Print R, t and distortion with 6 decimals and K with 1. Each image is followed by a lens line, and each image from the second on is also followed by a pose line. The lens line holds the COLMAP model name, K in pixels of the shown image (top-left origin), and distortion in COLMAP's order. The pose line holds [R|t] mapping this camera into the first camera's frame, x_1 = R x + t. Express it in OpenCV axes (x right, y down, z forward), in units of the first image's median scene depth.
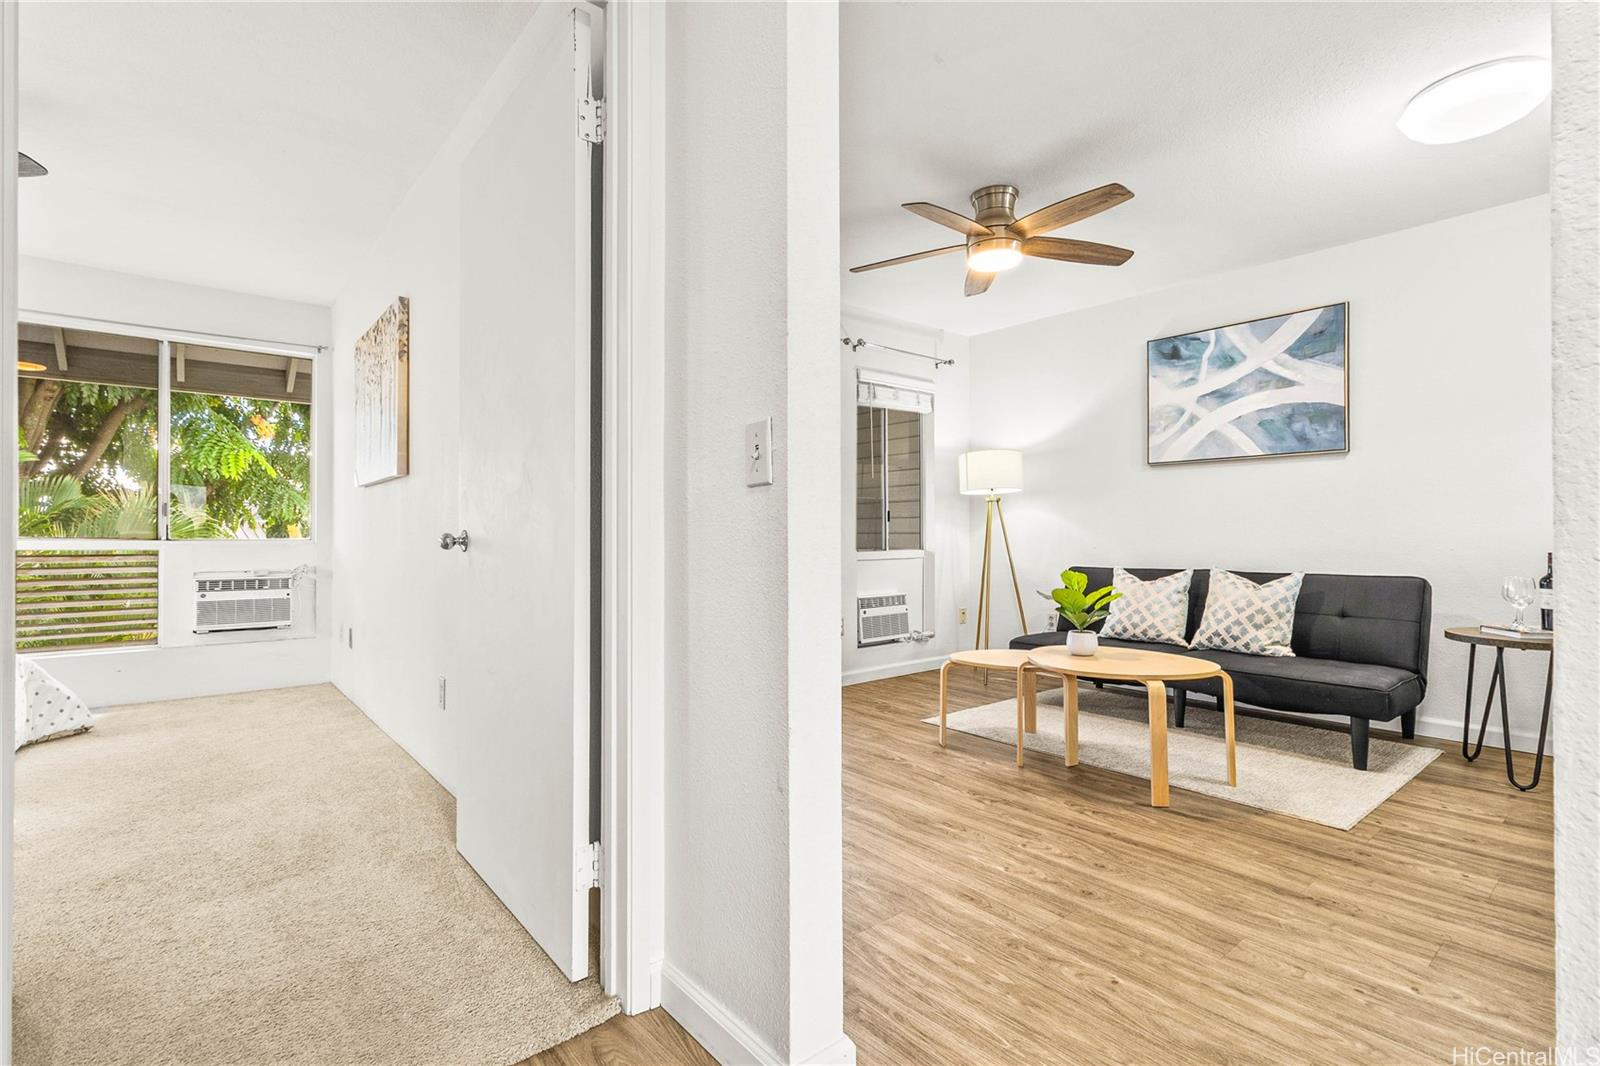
lens RADIAL K [[735.6, 0, 798.0], [0, 735.6, 532.4], [0, 0, 1]] dist [-0.002111, -0.000103]
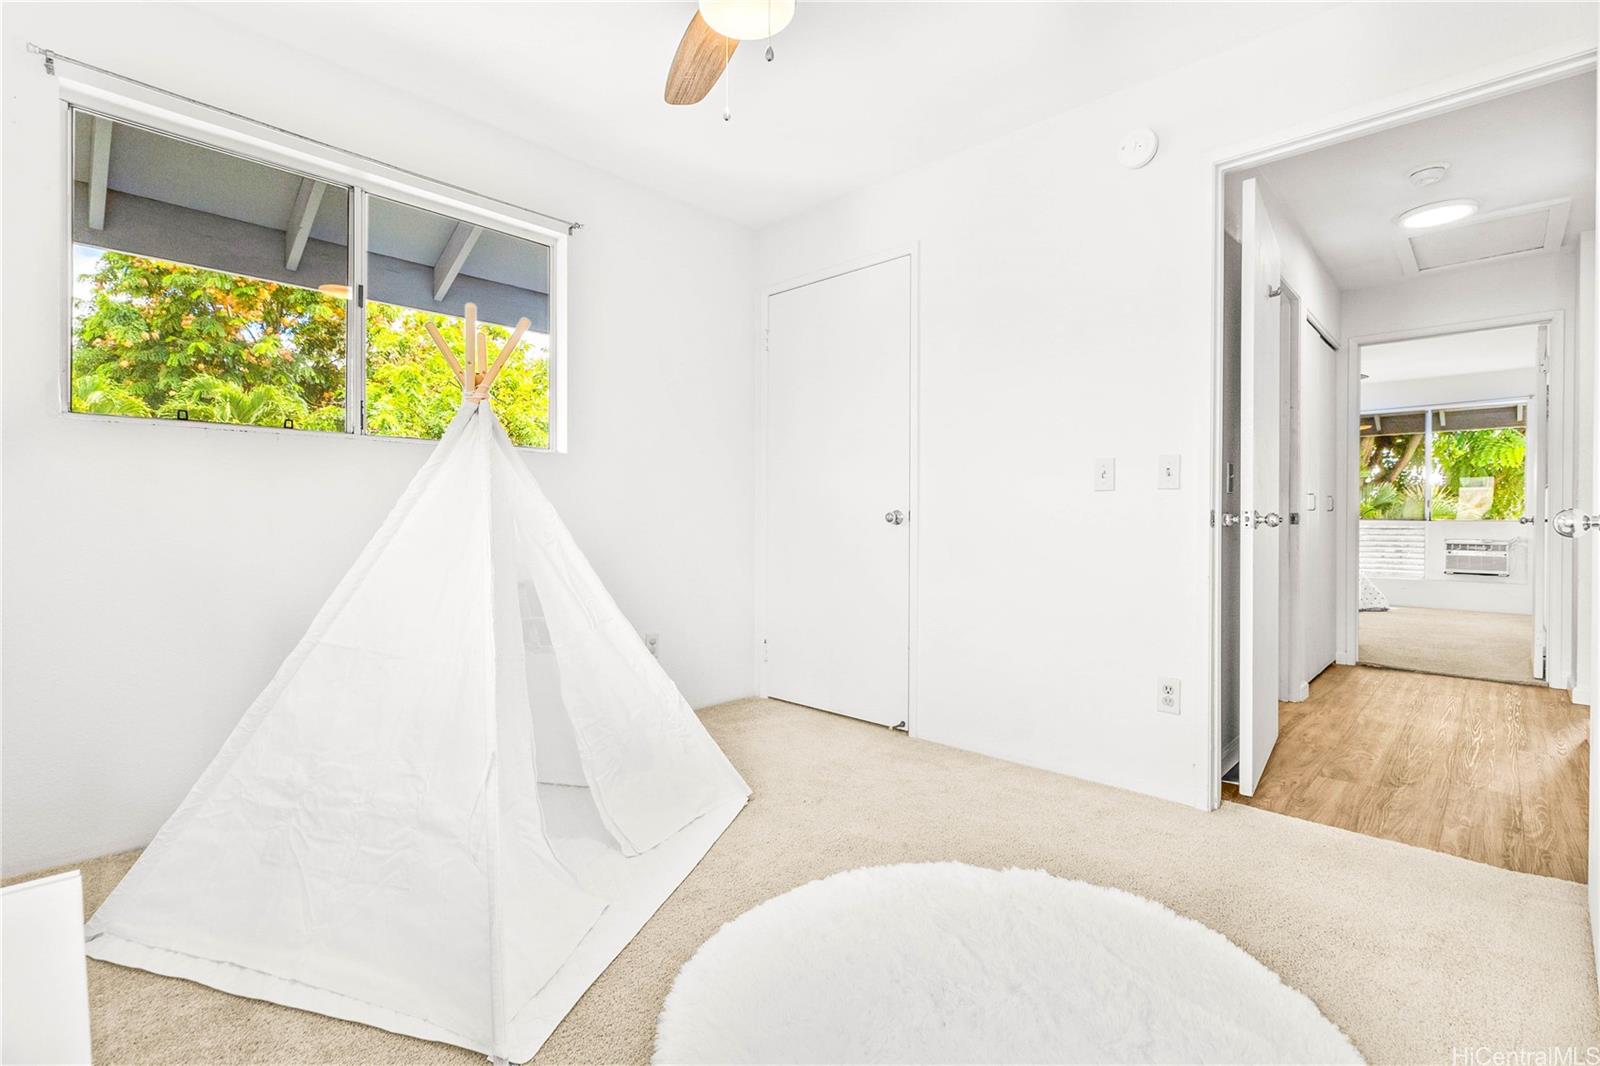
lens RADIAL K [[735.6, 0, 799.5], [0, 735.6, 534.8], [0, 0, 1]] dist [-0.002111, -0.000103]
pose [[0.111292, 0.010580, -0.993731, 0.288401], [0.011798, 0.999859, 0.011966, 0.001713], [0.993718, -0.013056, 0.111152, -0.285811]]
